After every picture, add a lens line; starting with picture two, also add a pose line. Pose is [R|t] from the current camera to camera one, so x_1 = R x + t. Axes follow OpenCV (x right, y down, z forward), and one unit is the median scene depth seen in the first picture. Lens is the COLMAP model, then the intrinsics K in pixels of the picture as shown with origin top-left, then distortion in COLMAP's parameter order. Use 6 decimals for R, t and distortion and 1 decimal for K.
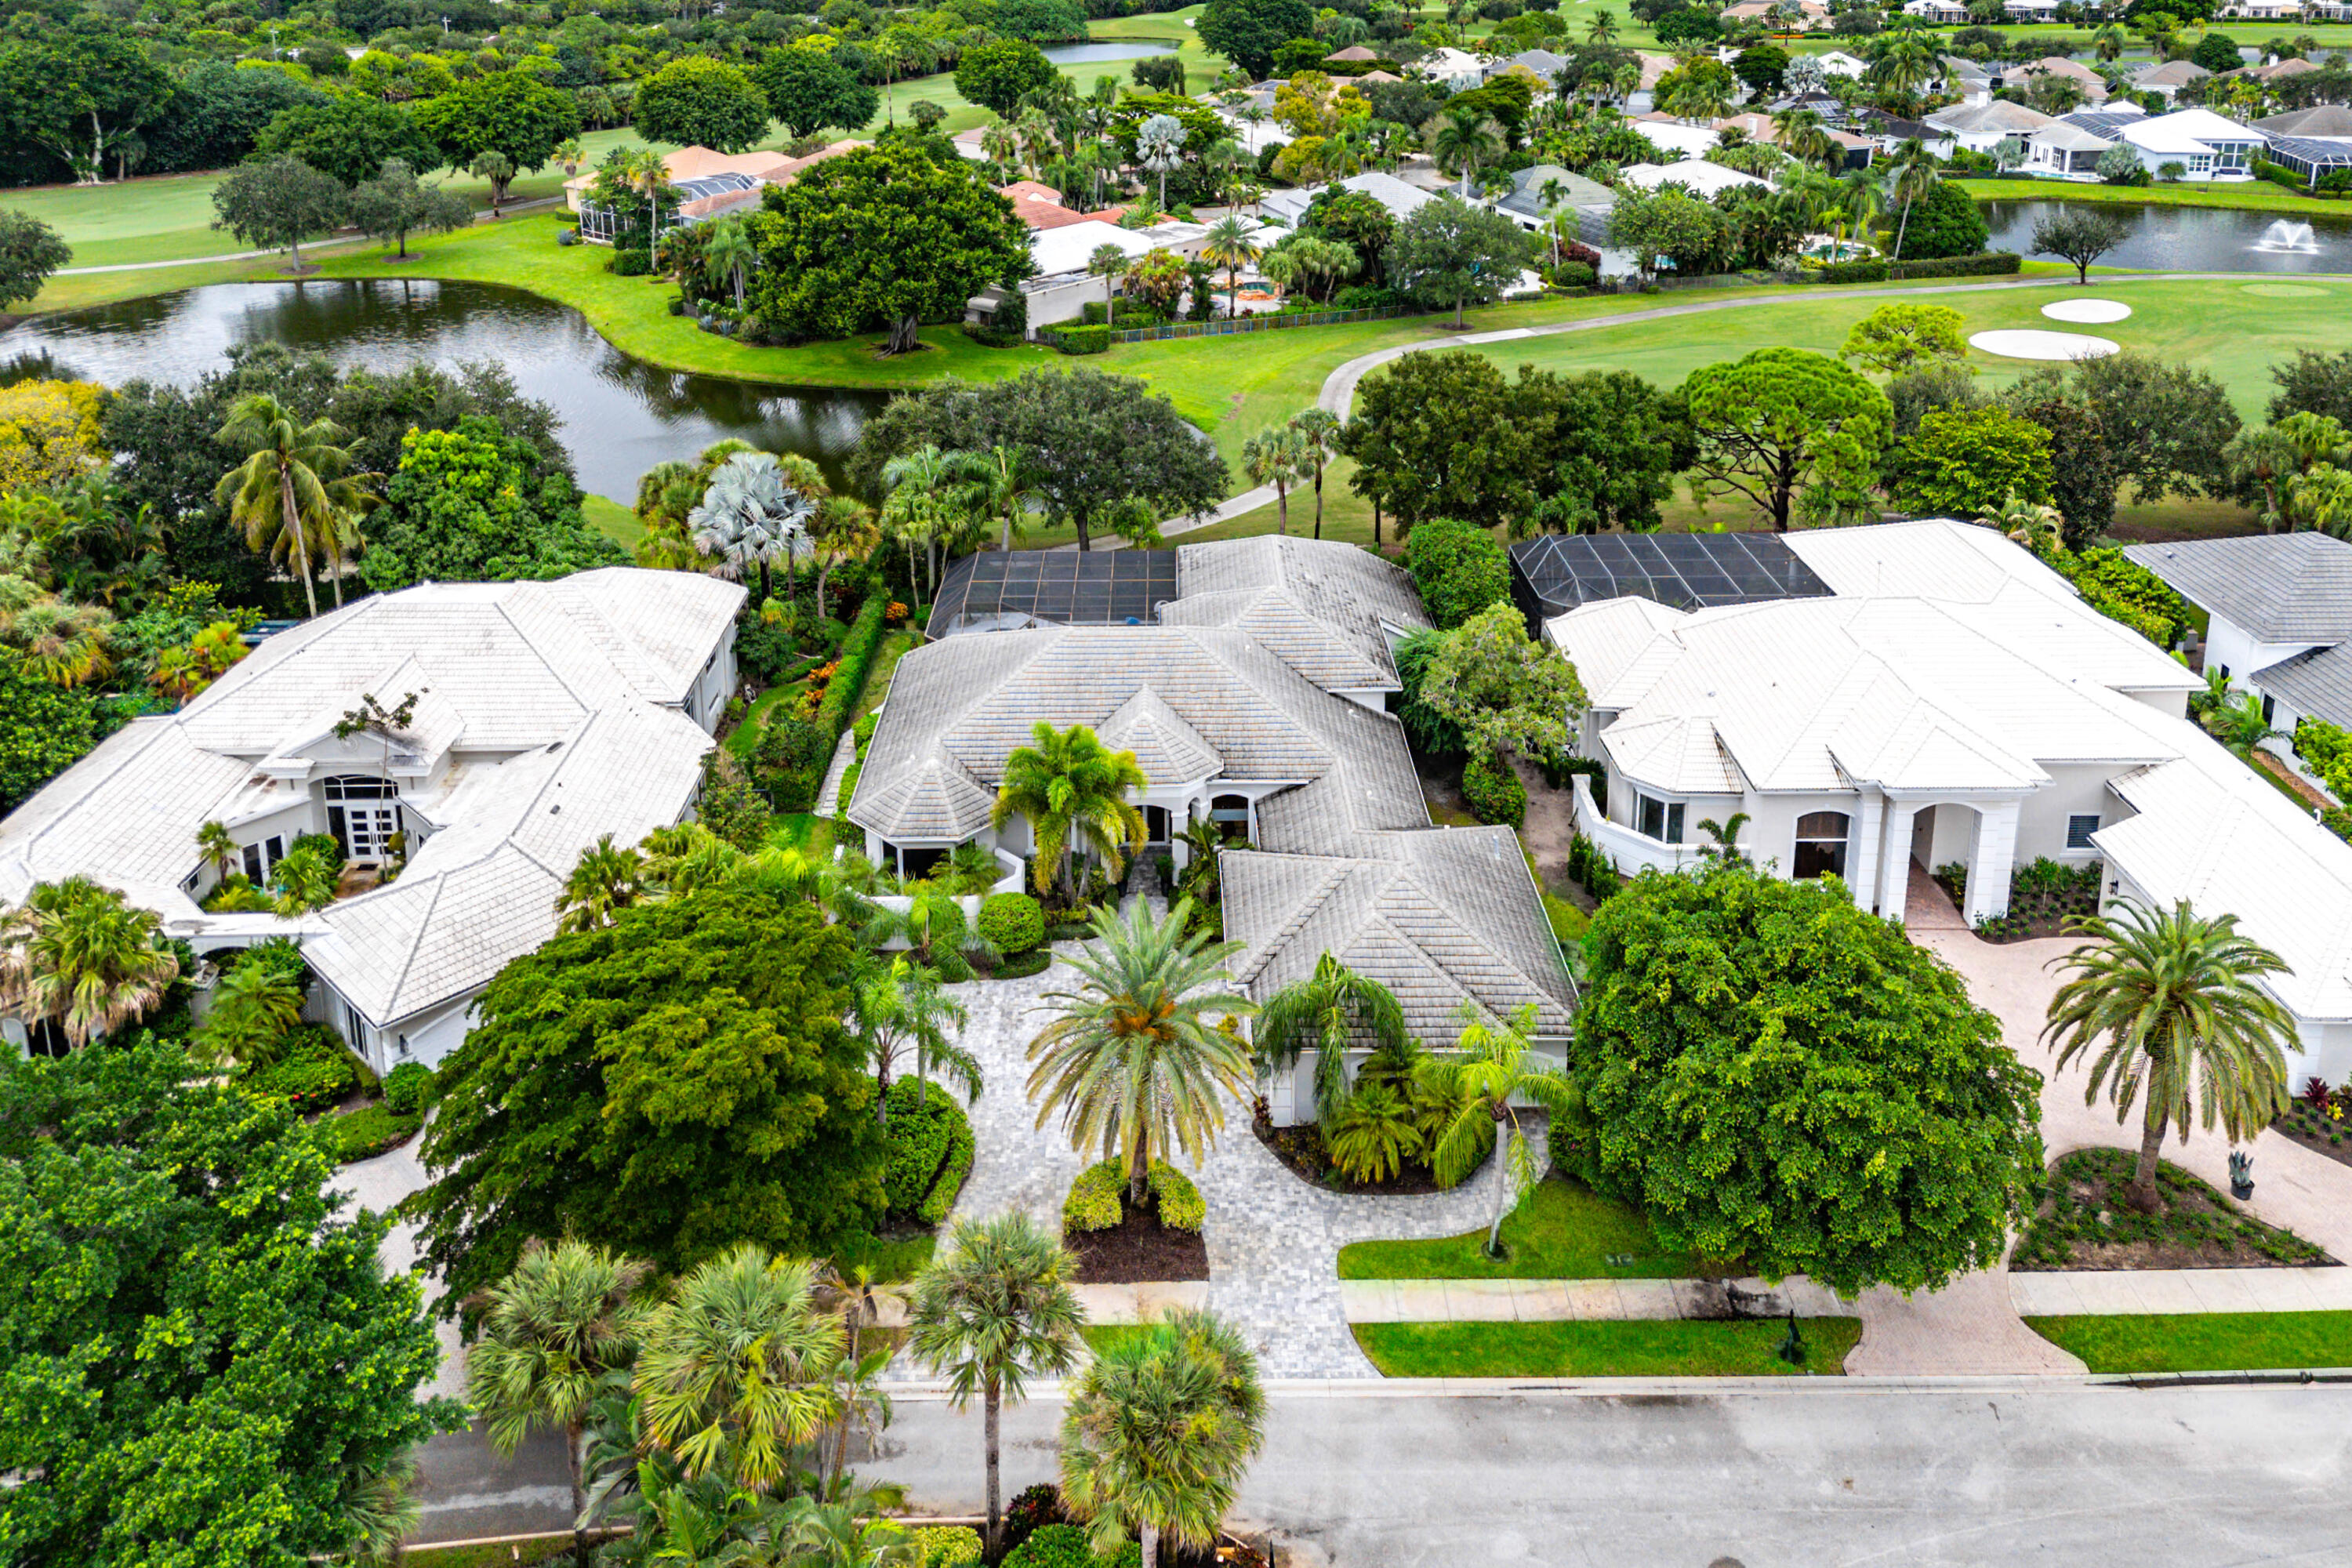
lens RADIAL K [[1749.6, 0, 1175.5], [0, 1749.6, 386.4], [0, 0, 1]] dist [0.076603, -0.074691]
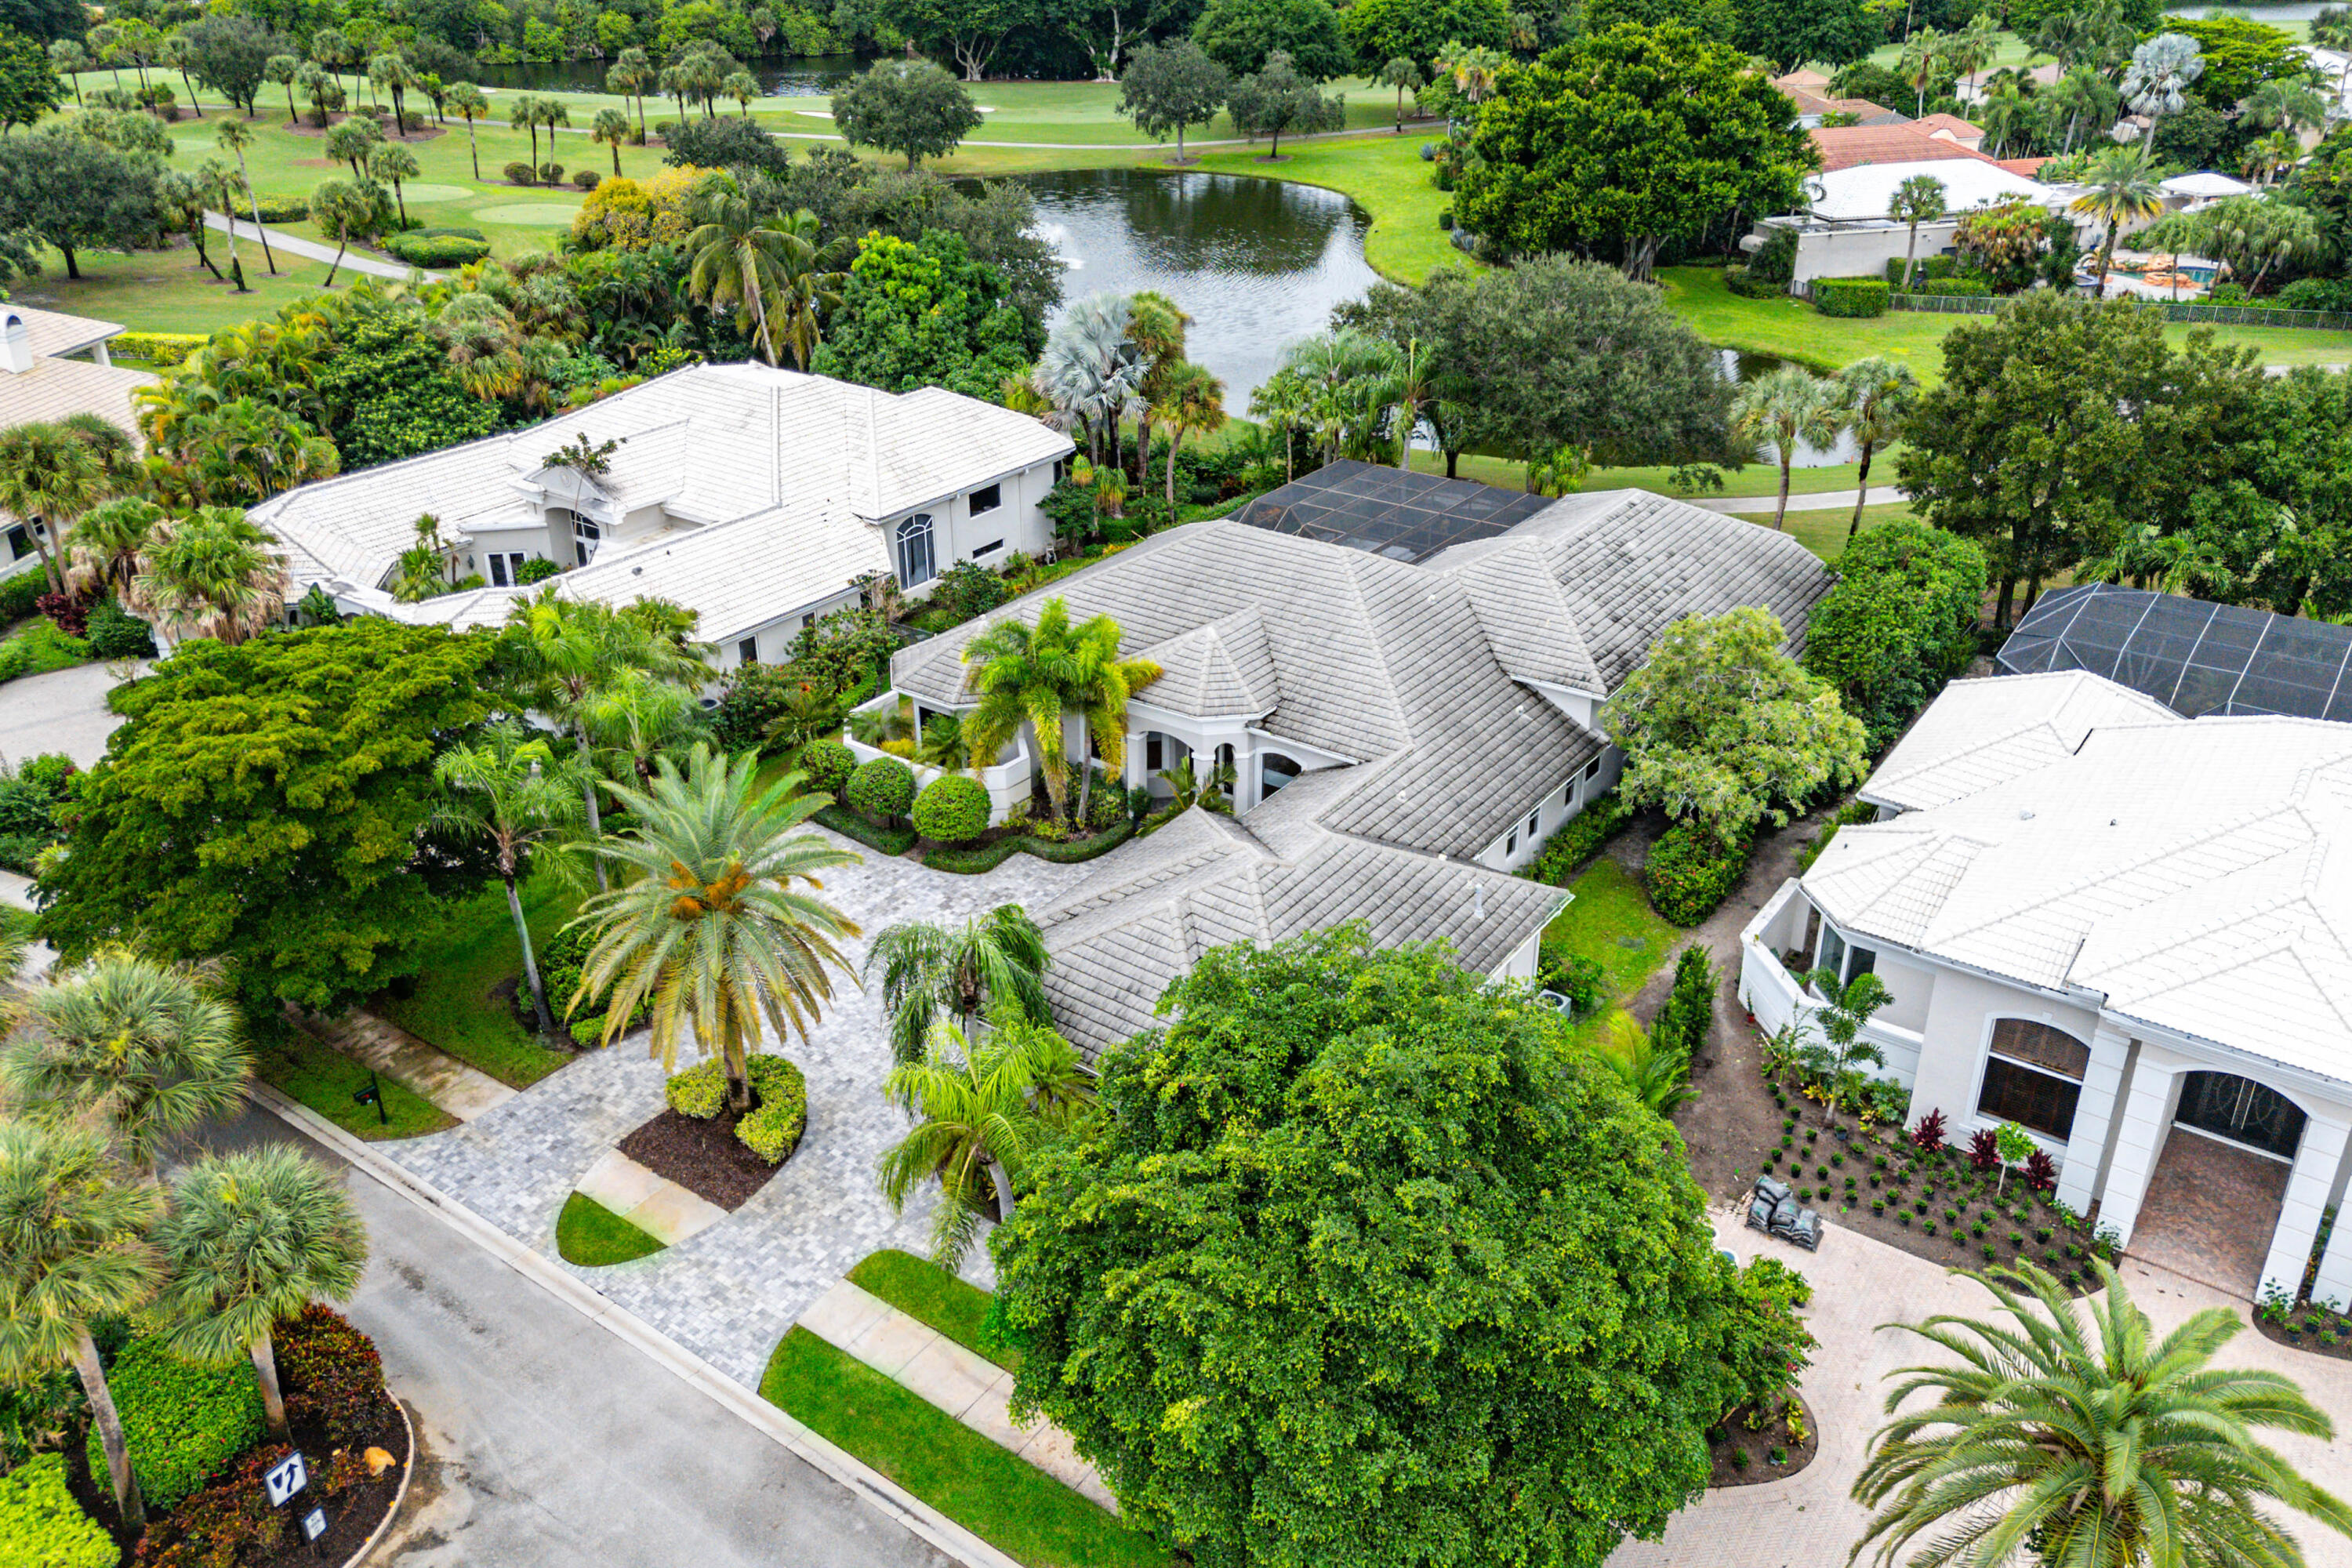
lens RADIAL K [[1775.0, 0, 1181.8], [0, 1775.0, 781.6], [0, 0, 1]] dist [0.036788, -0.003249]
pose [[0.802510, 0.268168, -0.532976, 0.385245], [-0.154629, 0.956258, 0.248316, 0.053647], [0.576253, -0.116862, 0.808873, 0.323618]]
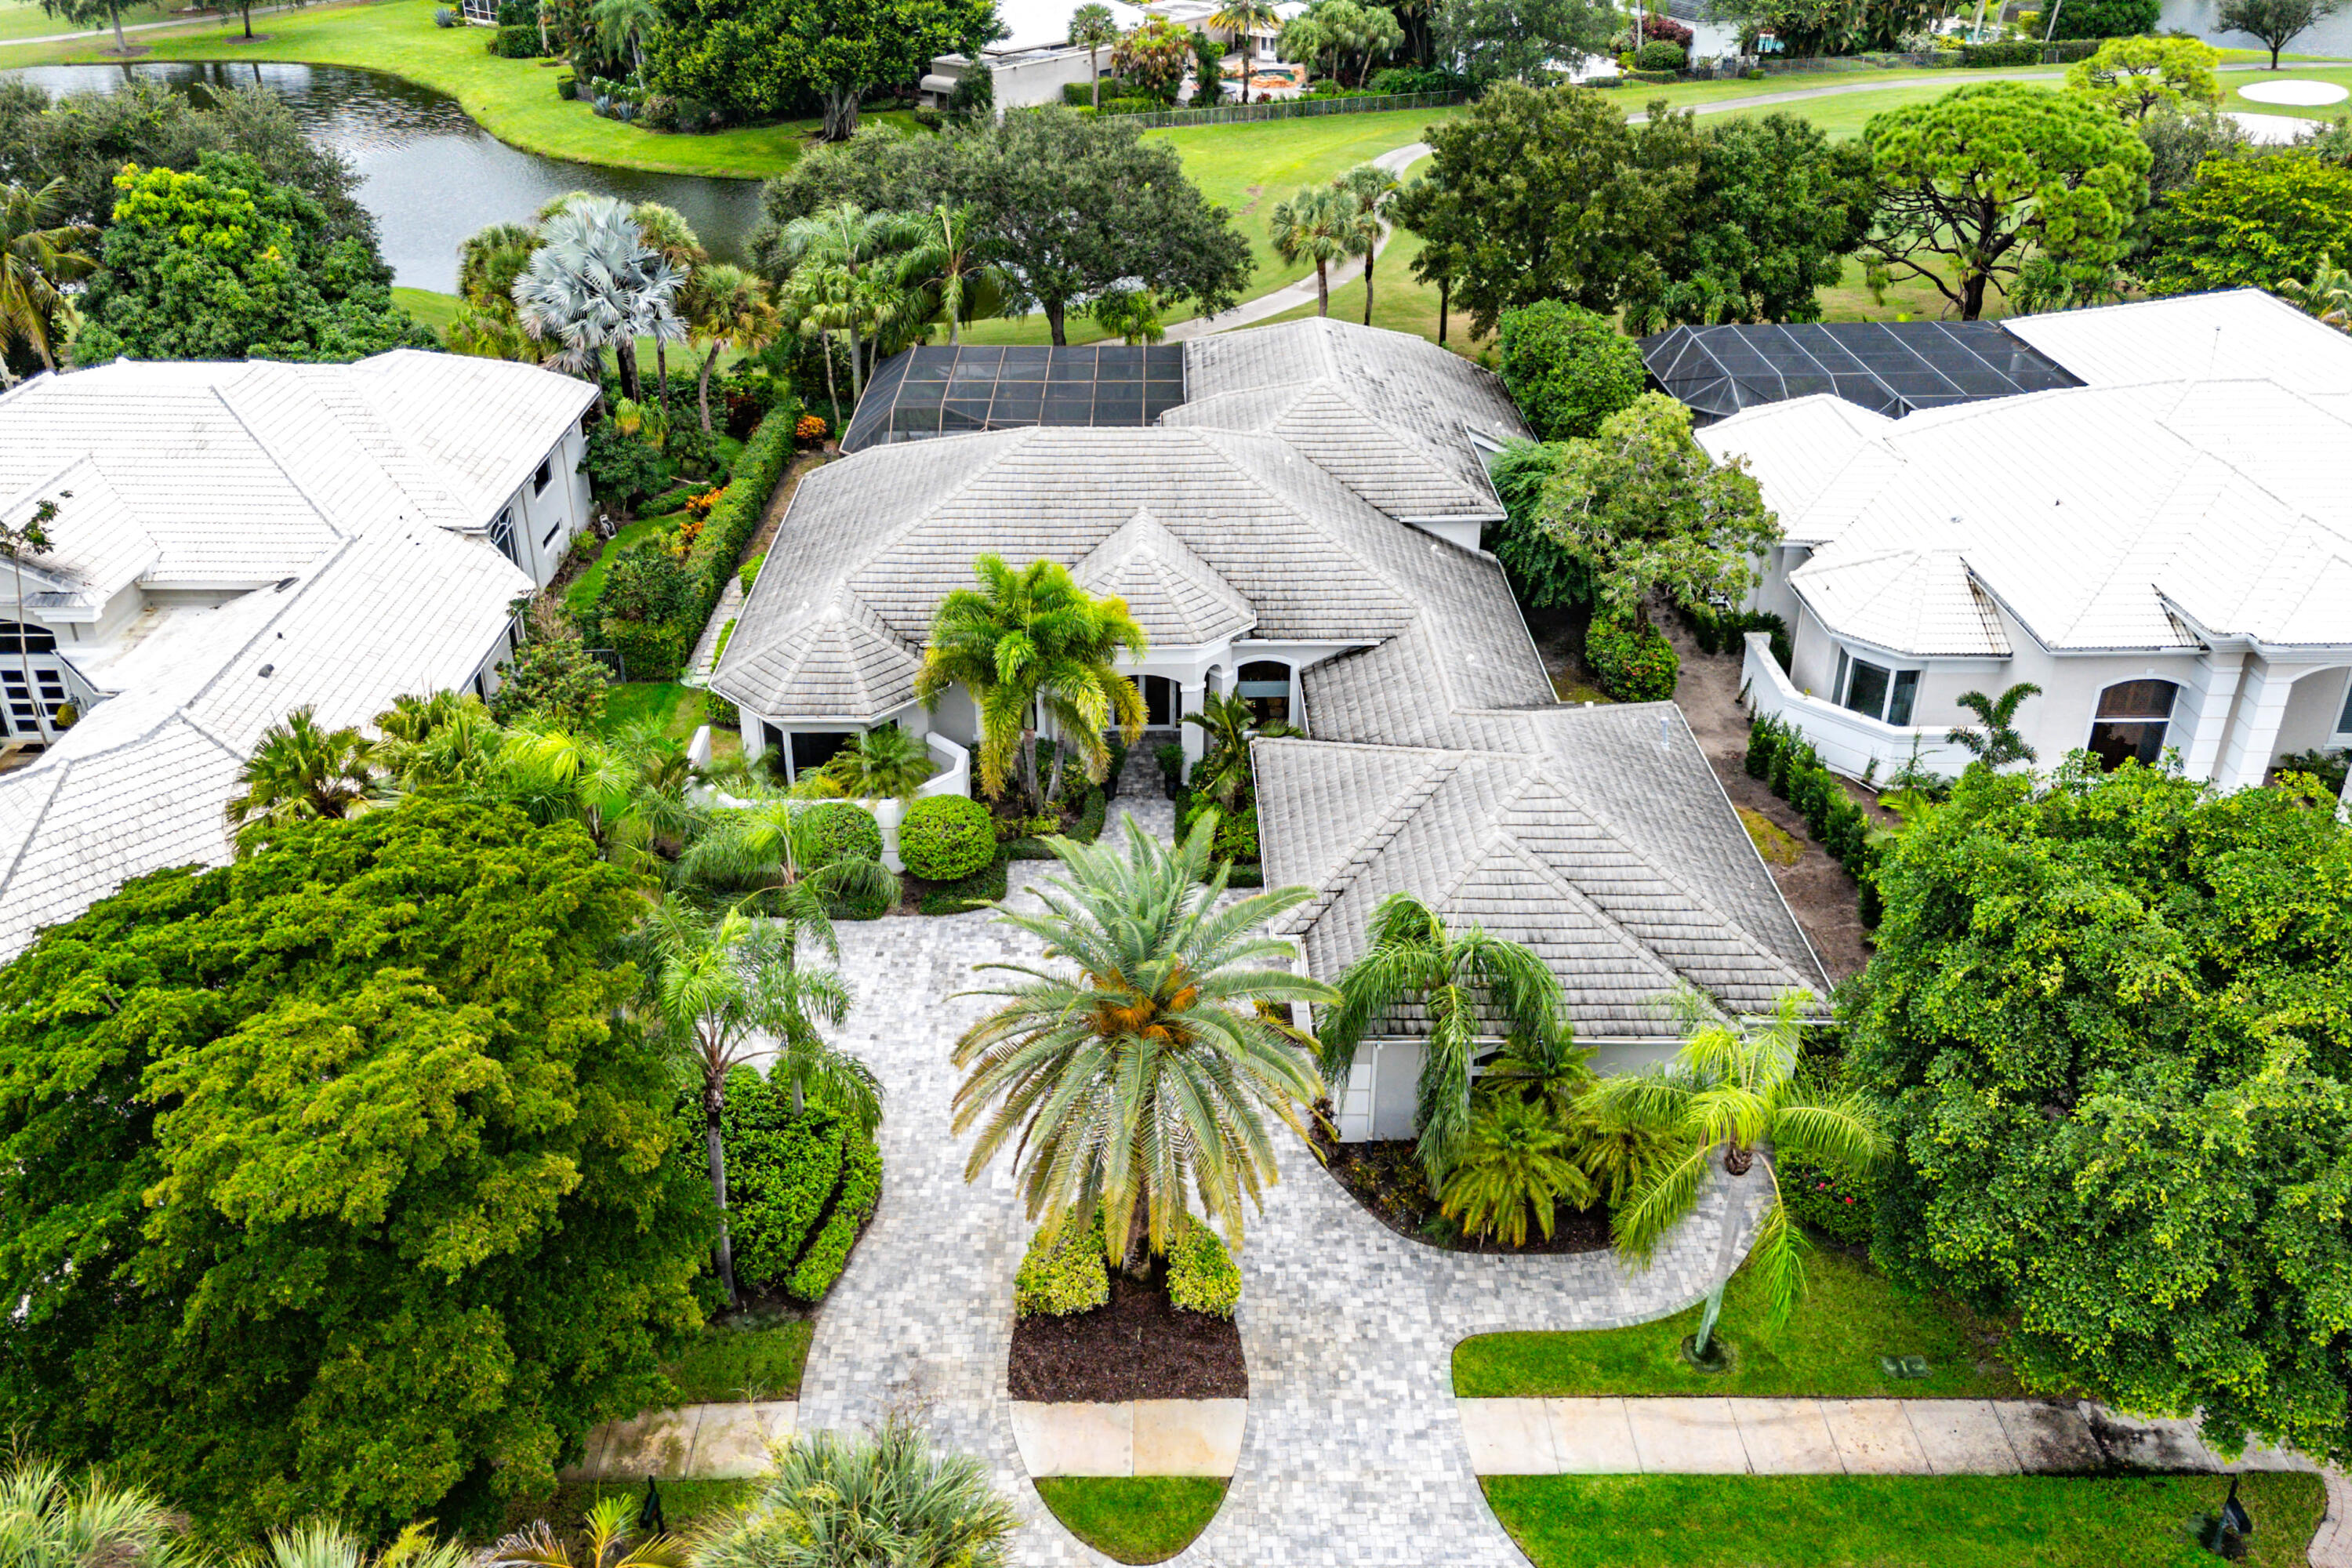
lens RADIAL K [[1707.9, 0, 1168.2], [0, 1707.9, 721.0], [0, 0, 1]] dist [0.038205, 0.001326]
pose [[0.999993, 0.003573, 0.001221, -0.007305], [-0.003765, 0.968218, 0.250080, 0.081262], [-0.000289, -0.250082, 0.968224, 0.317604]]
